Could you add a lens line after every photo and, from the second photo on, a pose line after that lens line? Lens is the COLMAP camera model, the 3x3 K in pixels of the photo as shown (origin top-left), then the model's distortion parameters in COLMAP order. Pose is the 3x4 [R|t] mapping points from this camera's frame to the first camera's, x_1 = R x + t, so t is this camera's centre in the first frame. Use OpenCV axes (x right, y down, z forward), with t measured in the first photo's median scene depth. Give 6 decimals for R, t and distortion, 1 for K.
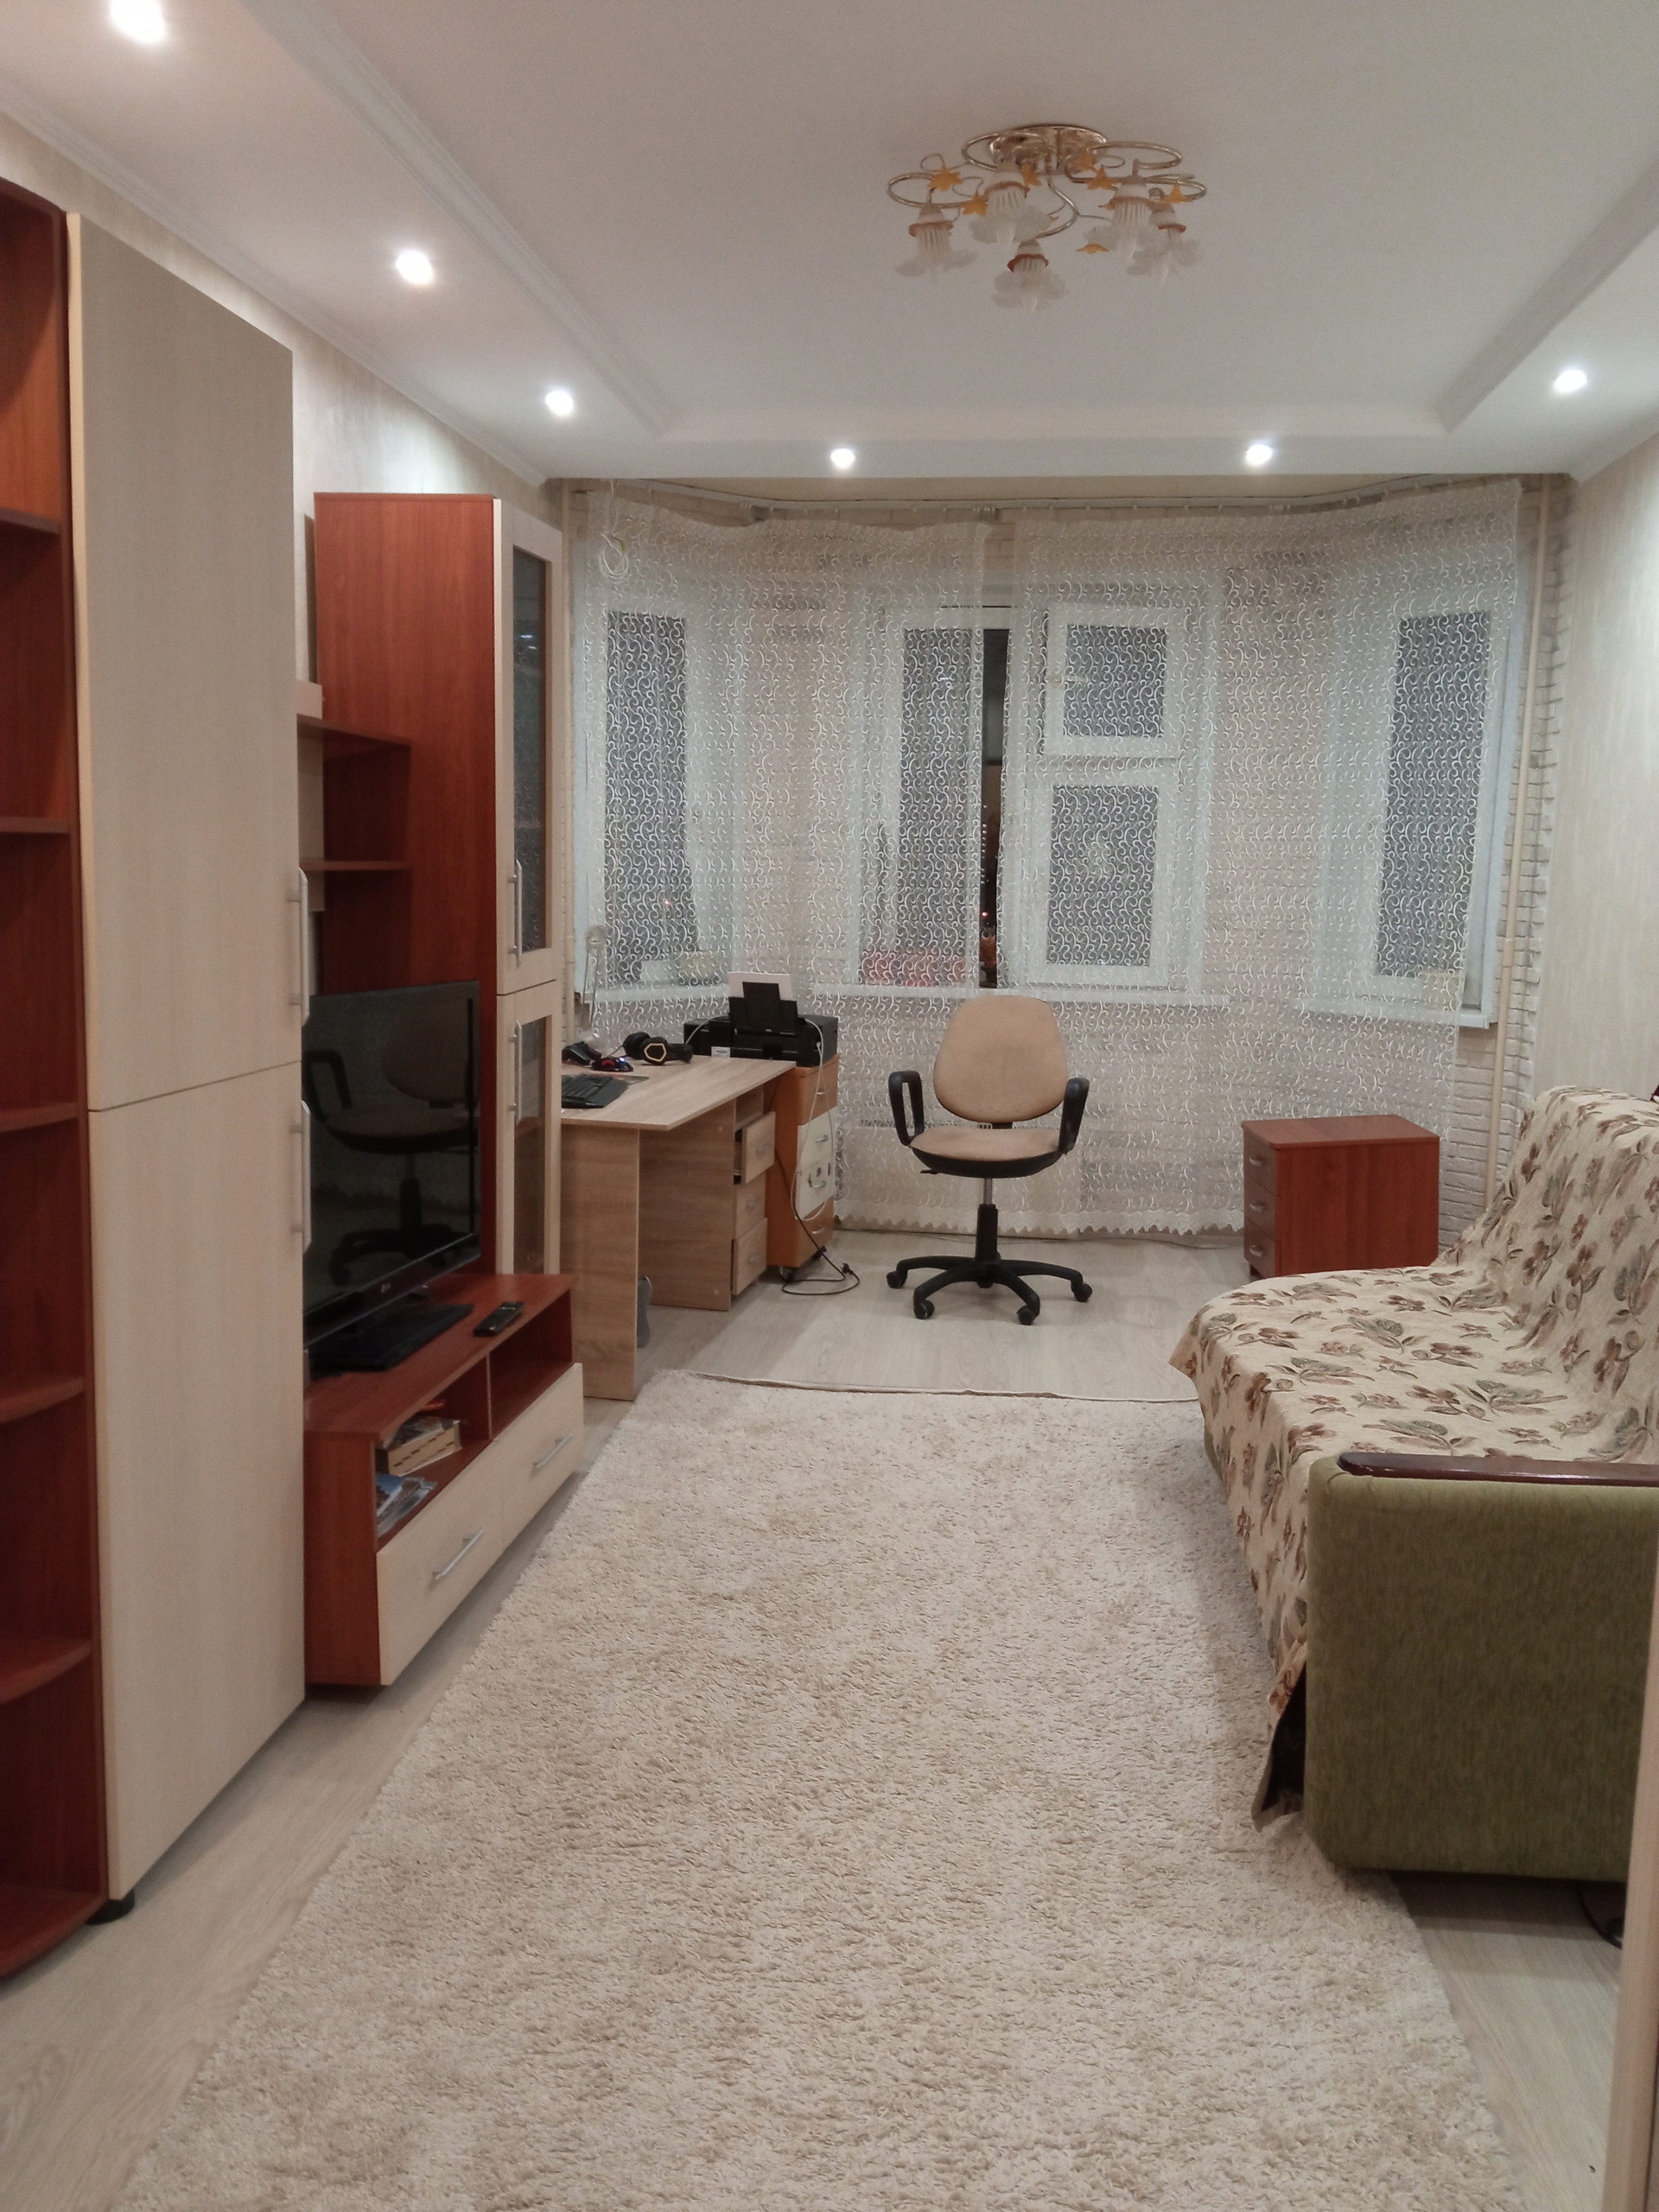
lens RADIAL K [[1763.3, 0, 817.6], [0, 1763.3, 1102.7], [0, 0, 1]] dist [0.042605, -0.086364]
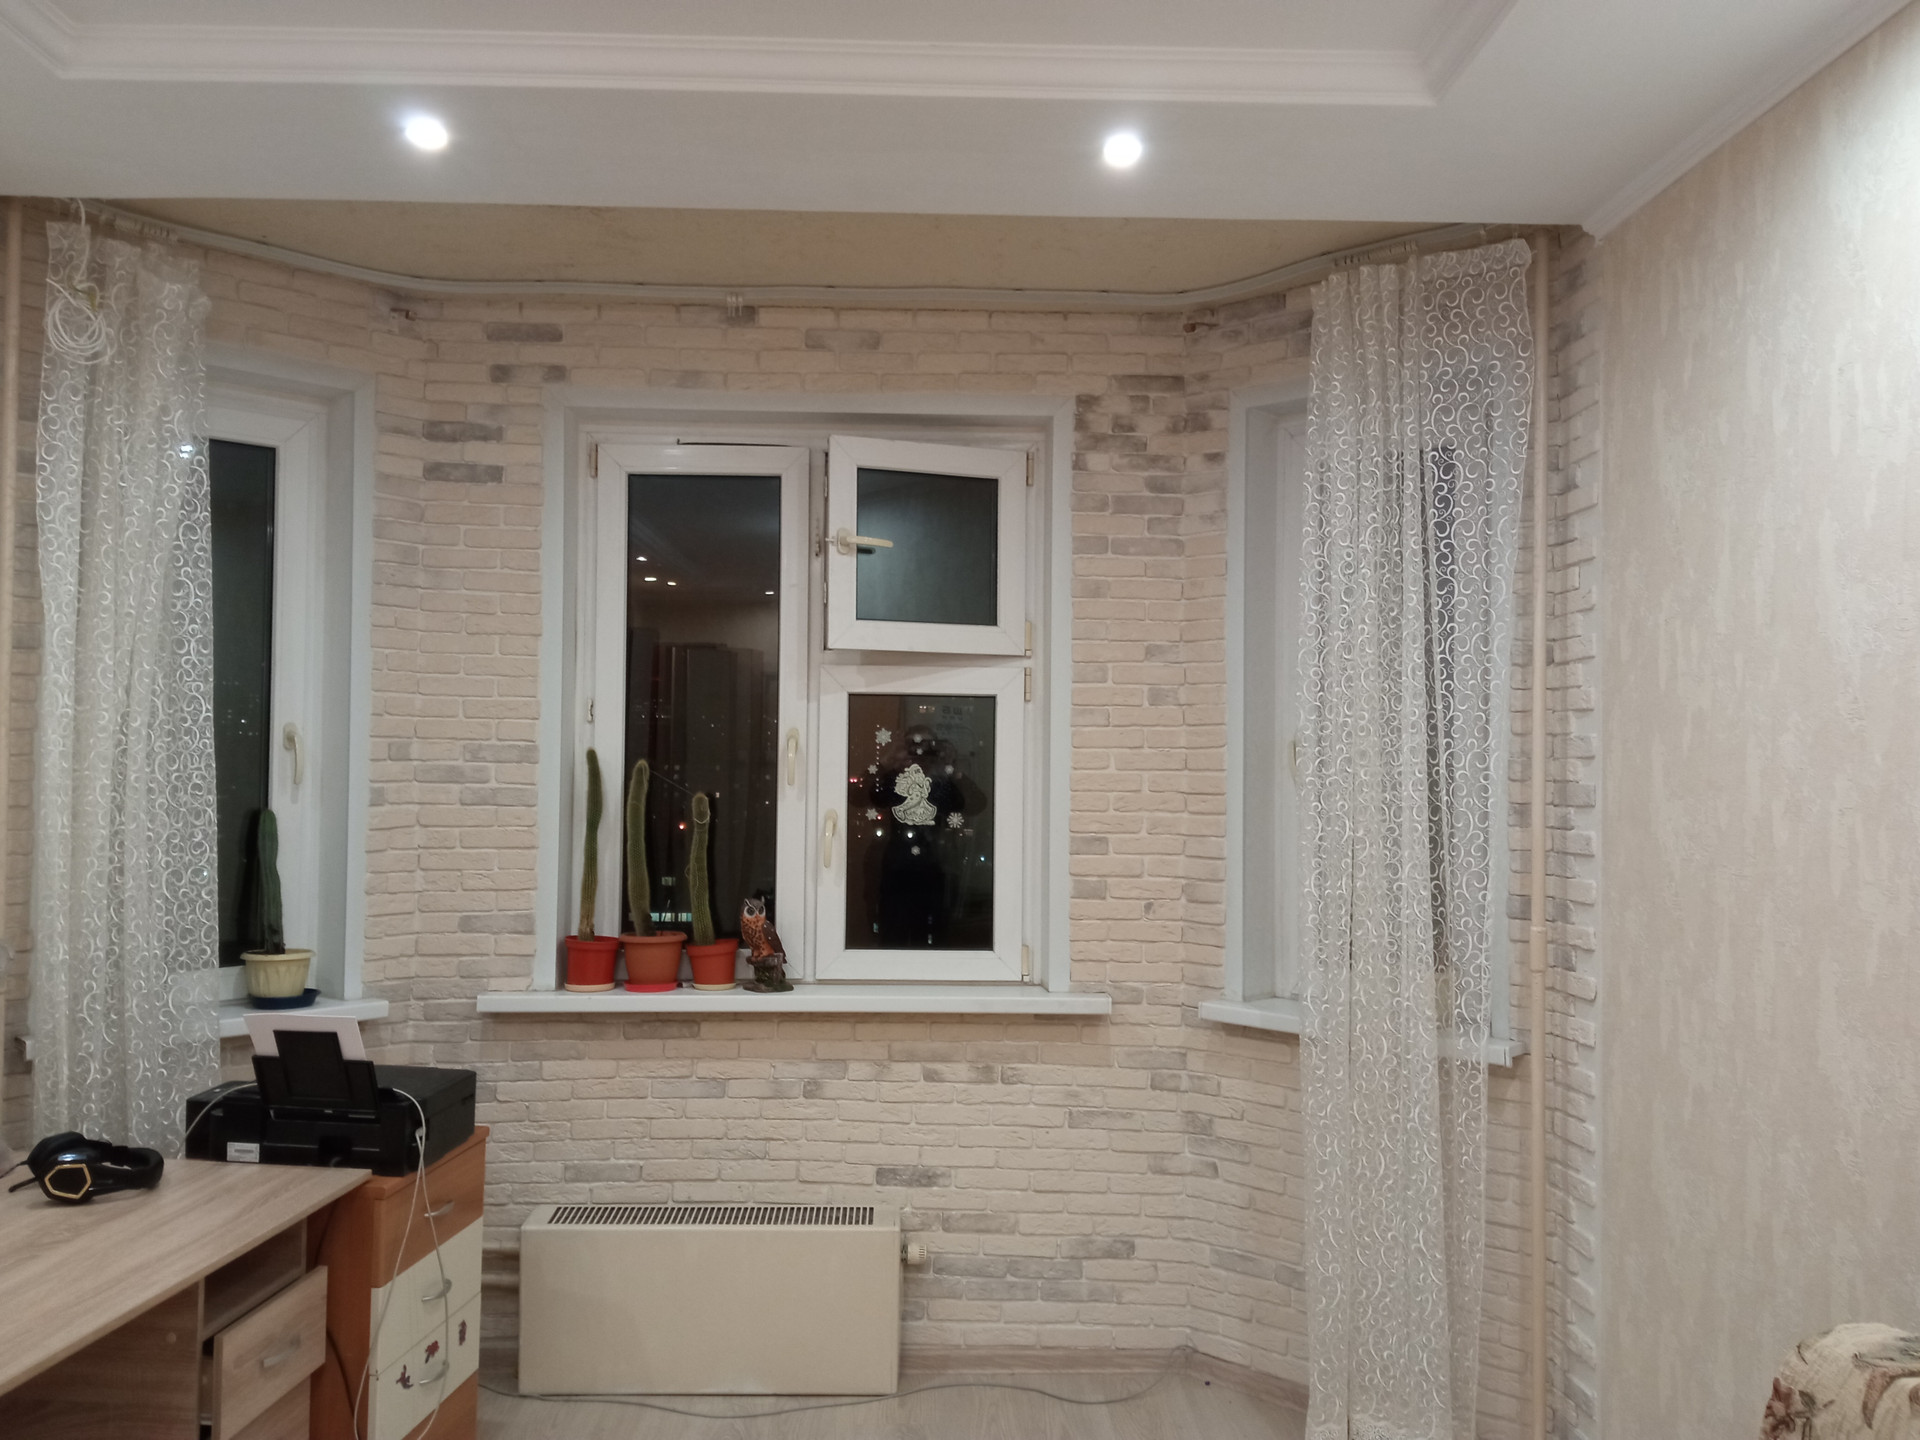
lens RADIAL K [[1530.5, 0, 963.0], [0, 1530.5, 717.5], [0, 0, 1]] dist [0.042605, -0.086364]
pose [[0.990208, -0.003534, 0.139554, 0.107059], [0.026860, 0.985824, -0.165621, -0.079432], [-0.136990, 0.167748, 0.976266, 0.468400]]
